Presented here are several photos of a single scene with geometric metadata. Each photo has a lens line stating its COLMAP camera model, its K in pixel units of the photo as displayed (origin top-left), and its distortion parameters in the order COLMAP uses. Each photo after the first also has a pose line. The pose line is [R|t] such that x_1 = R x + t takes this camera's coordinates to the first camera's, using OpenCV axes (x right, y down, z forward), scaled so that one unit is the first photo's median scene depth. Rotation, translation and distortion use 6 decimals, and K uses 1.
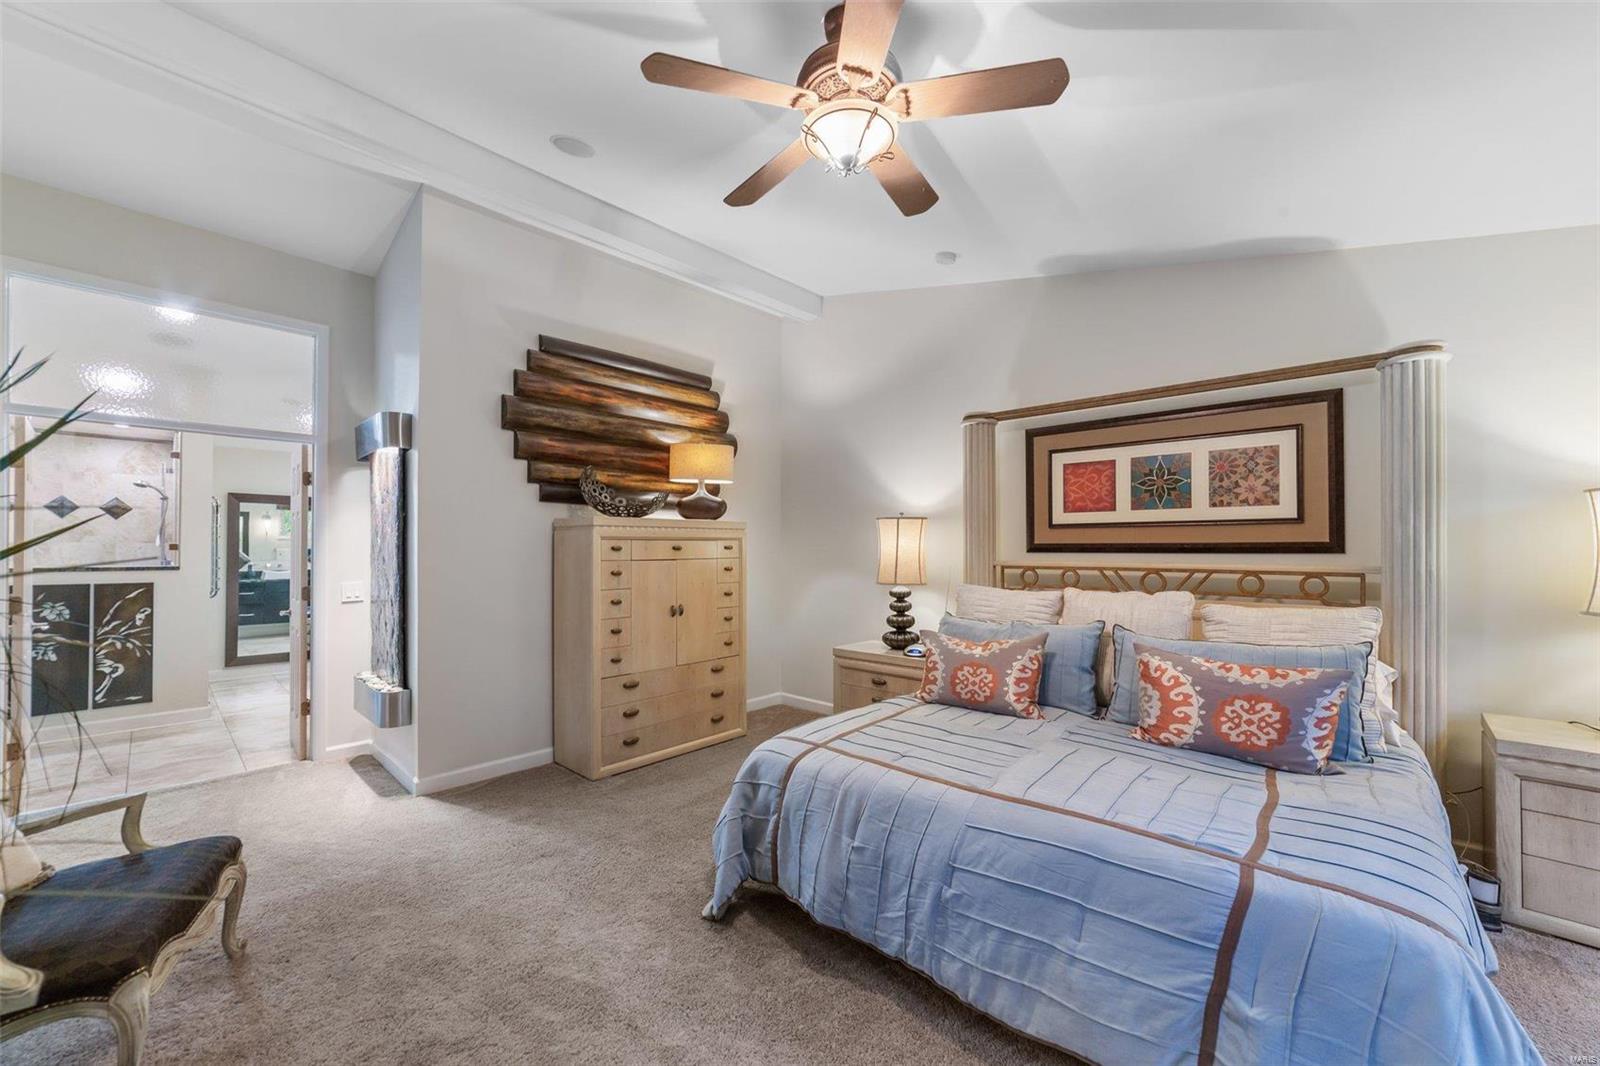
lens RADIAL K [[628.7, 0, 800.0], [0, 628.7, 533.0], [0, 0, 1]] dist [-0.000961, -0.000020]
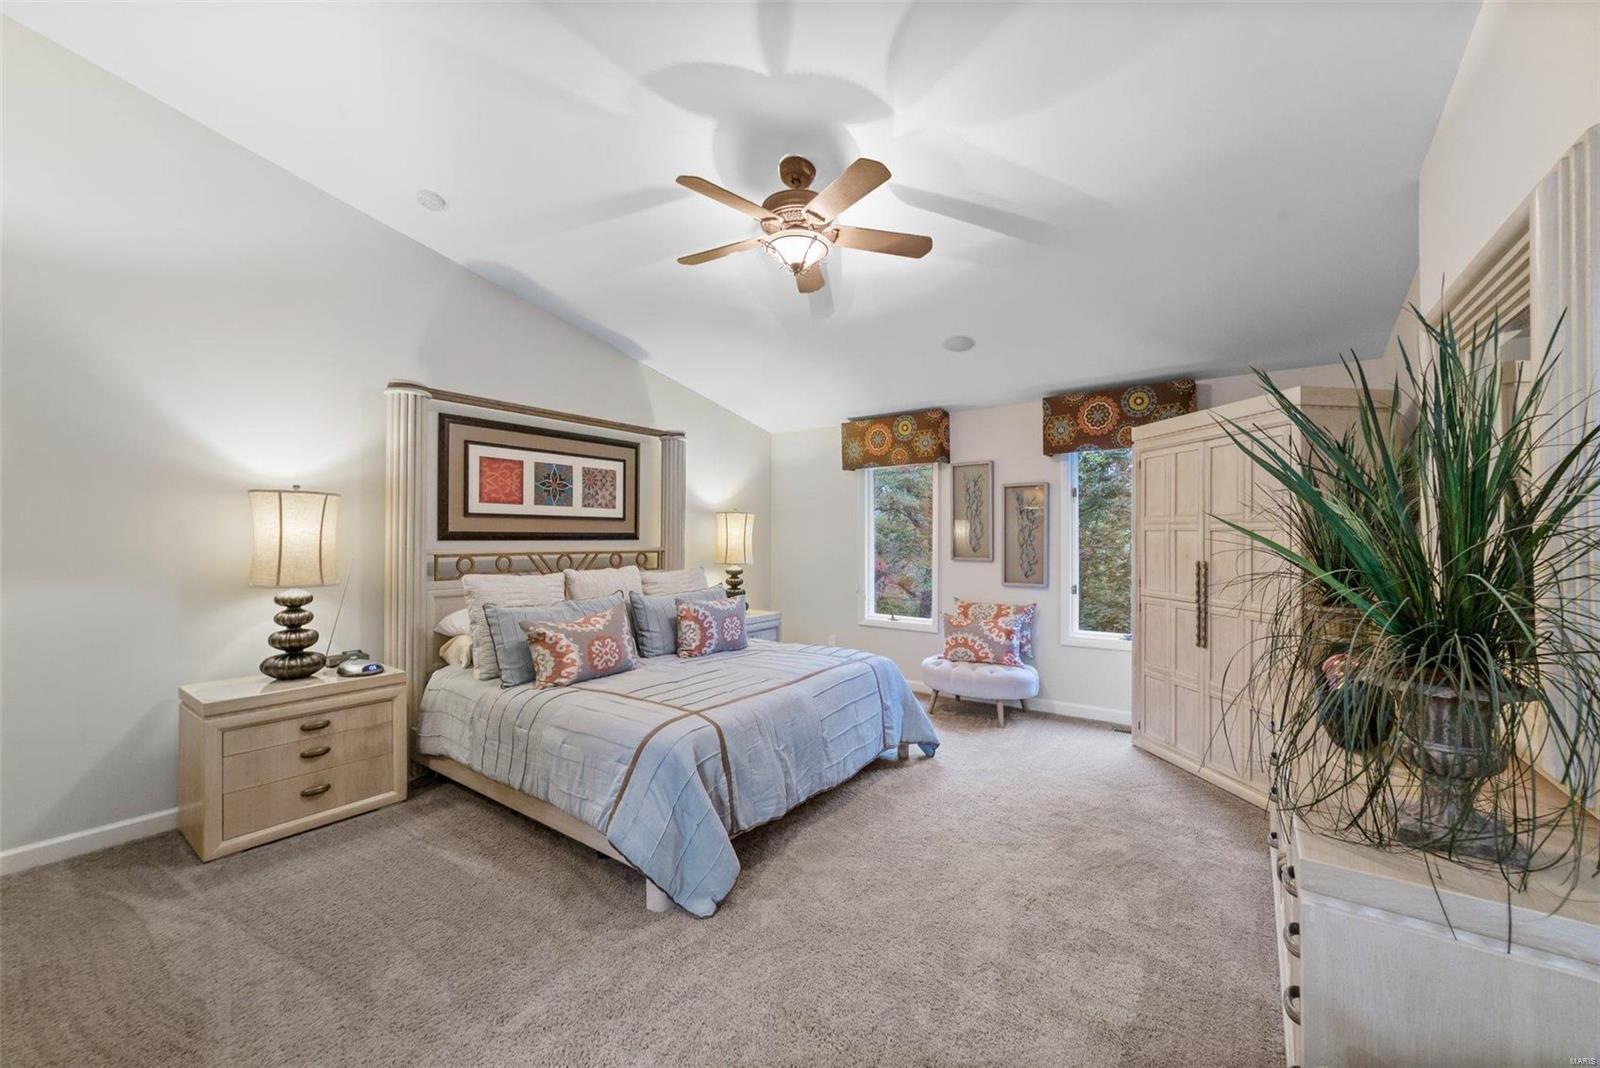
lens RADIAL K [[610.5, 0, 800.0], [0, 610.5, 534.0], [0, 0, 1]] dist [0.001345, 0.000046]
pose [[-0.099982, 0.005383, 0.994975, -0.712467], [-0.025532, 0.999642, -0.007974, 0.016325], [-0.994662, -0.026201, -0.099809, 0.622485]]
